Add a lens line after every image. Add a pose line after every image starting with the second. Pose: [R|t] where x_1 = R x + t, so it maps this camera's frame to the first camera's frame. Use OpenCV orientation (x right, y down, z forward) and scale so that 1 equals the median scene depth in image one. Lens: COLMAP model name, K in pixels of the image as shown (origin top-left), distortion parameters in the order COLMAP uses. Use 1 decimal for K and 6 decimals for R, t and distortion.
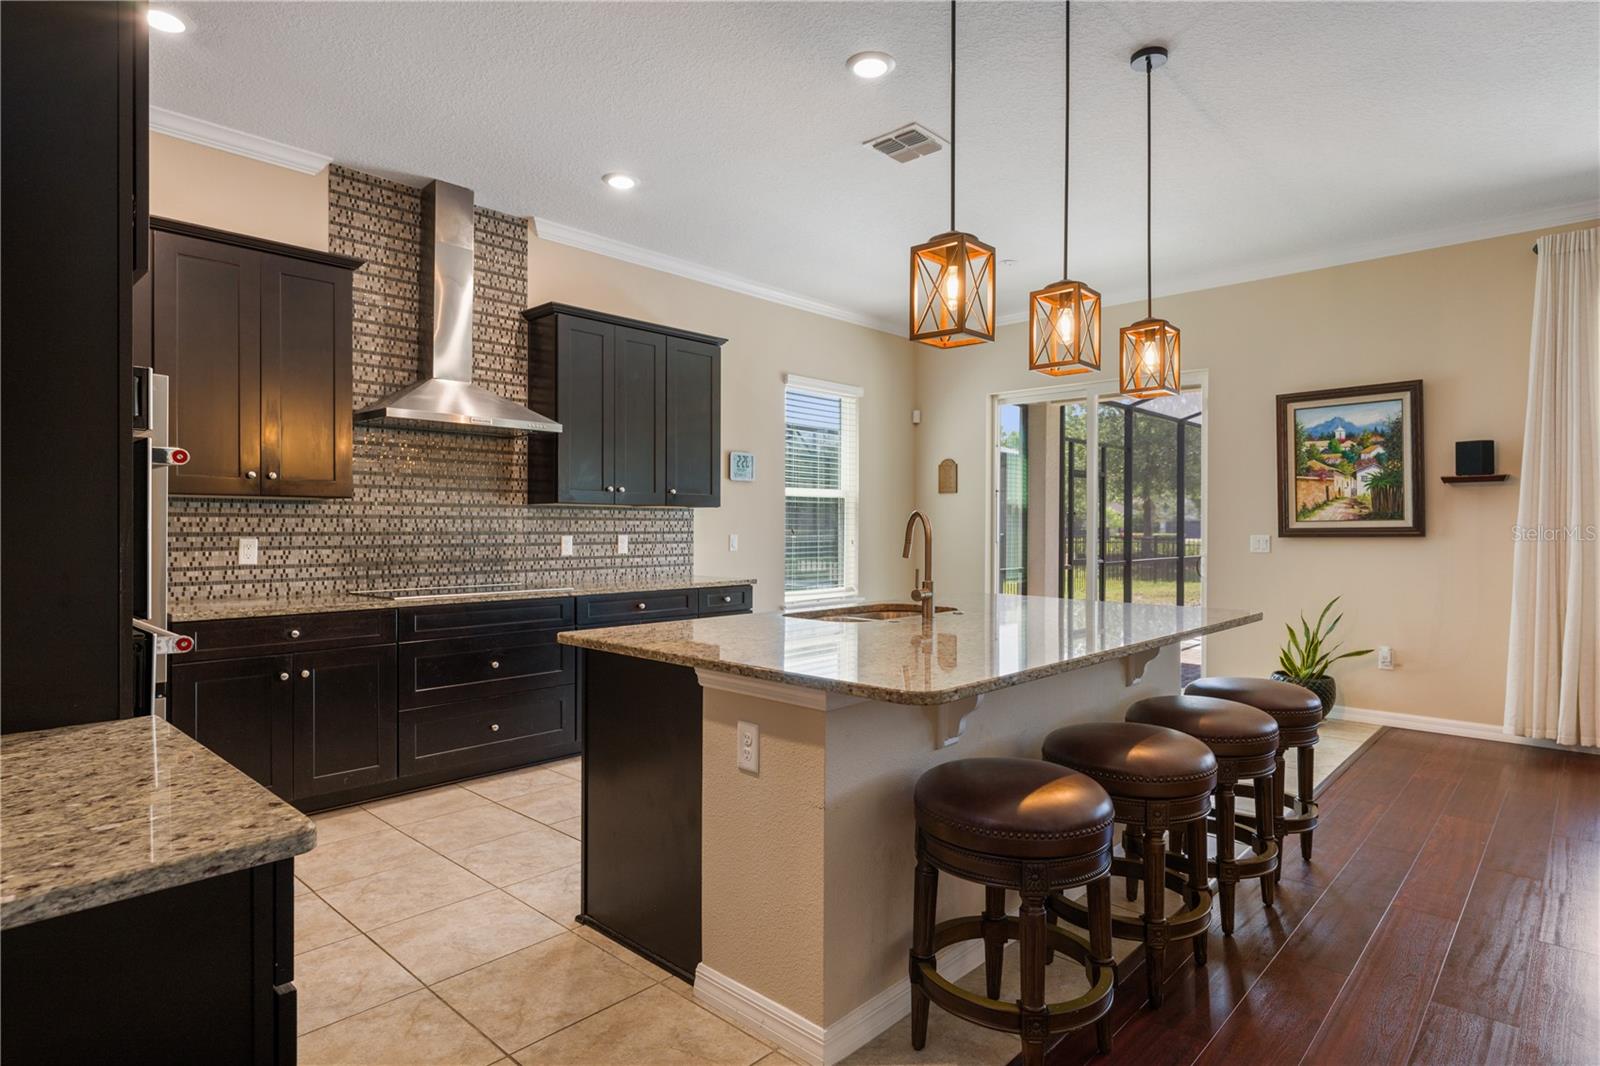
lens RADIAL K [[862.3, 0, 805.9], [0, 862.3, 527.5], [0, 0, 1]] dist [0.001515, 0.000082]
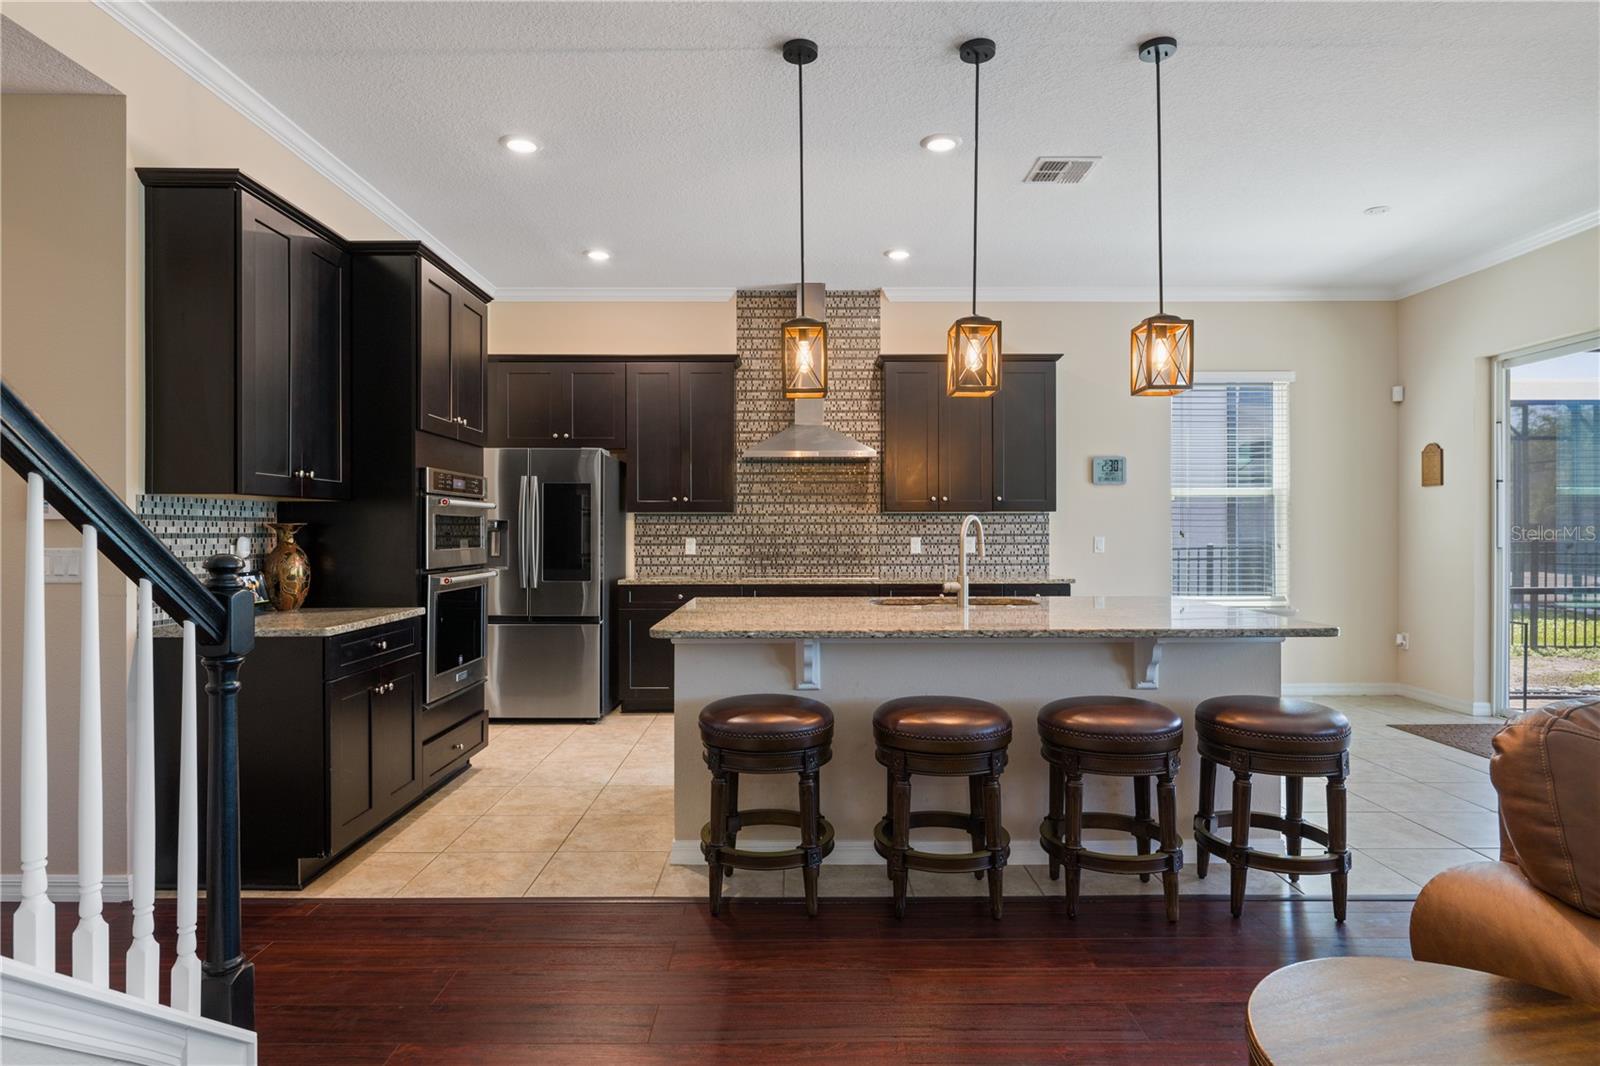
lens RADIAL K [[883.3, 0, 800.0], [0, 883.3, 533.0], [0, 0, 1]] dist [-0.003606, -0.001158]
pose [[0.685438, -0.001489, -0.728129, 0.556932], [0.003291, 0.999994, 0.001053, 0.001436], [0.728123, -0.003118, 0.685439, 0.015802]]
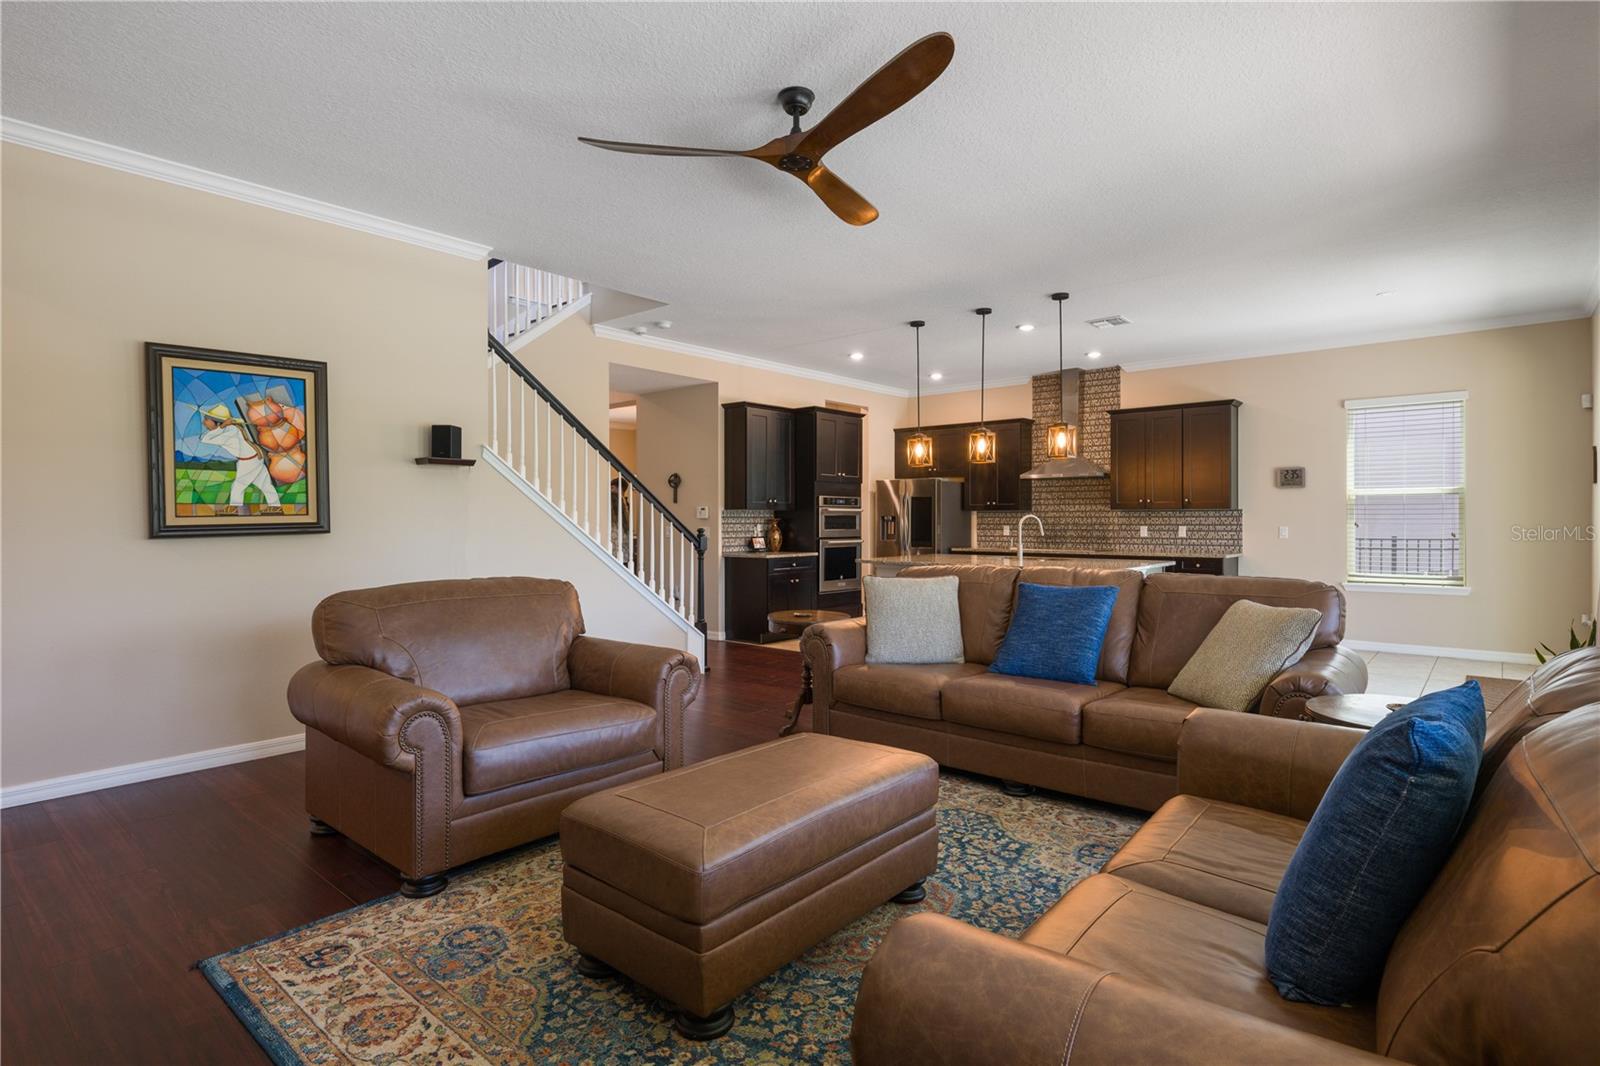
lens RADIAL K [[828.7, 0, 800.1], [0, 828.7, 517.5], [0, 0, 1]] dist [0.001285, 0.000134]
pose [[0.039371, -0.004009, -0.999217, 1.567052], [0.001449, 0.999991, -0.003955, -0.003227], [0.999224, -0.001292, 0.039377, 0.196417]]
